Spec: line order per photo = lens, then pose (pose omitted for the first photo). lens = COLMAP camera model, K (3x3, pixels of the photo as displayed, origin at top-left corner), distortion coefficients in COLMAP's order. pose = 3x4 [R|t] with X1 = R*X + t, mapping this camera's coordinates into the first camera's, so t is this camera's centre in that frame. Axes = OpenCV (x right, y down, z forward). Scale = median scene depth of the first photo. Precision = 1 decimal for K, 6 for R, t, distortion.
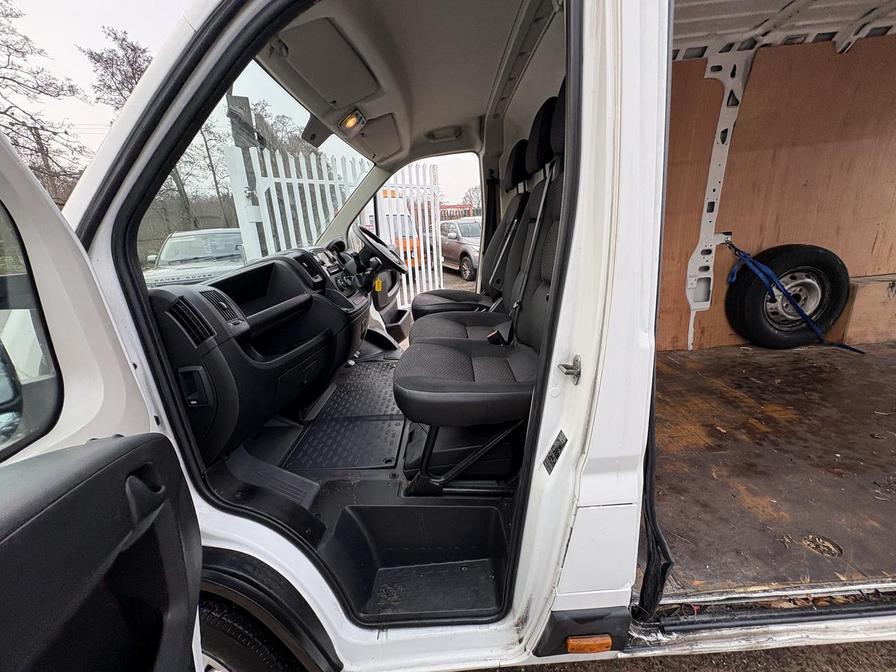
lens RADIAL K [[356.3, 0, 444.8], [0, 356.3, 338.1], [0, 0, 1]] dist [0.001641, -0.000473]
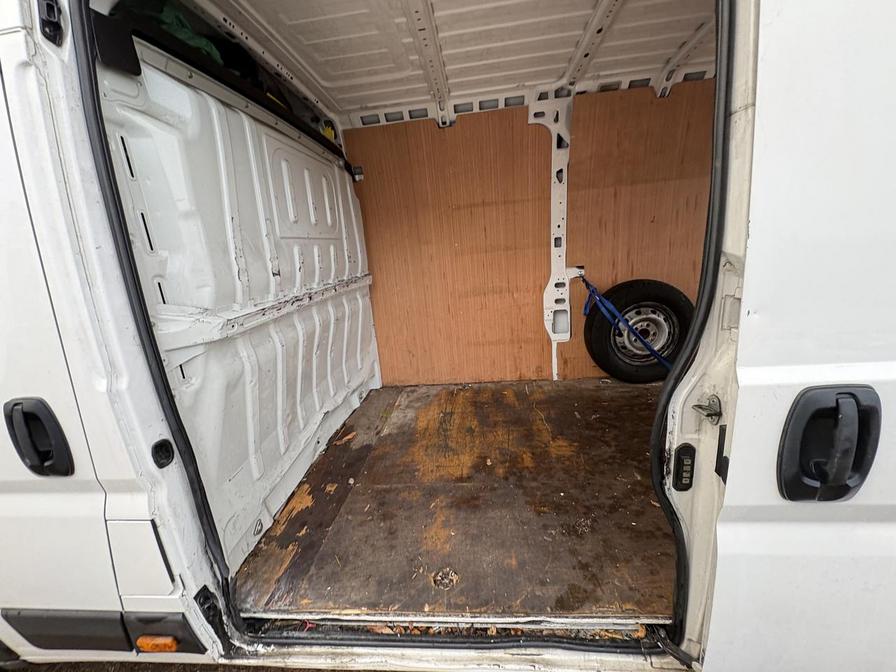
lens RADIAL K [[356.3, 0, 444.8], [0, 356.3, 338.1], [0, 0, 1]] dist [0.001641, -0.000473]
pose [[0.995845, 0.030171, -0.085924, 0.599827], [-0.033444, 0.998759, -0.036915, -0.049471], [0.084704, 0.039636, 0.995618, -0.045182]]
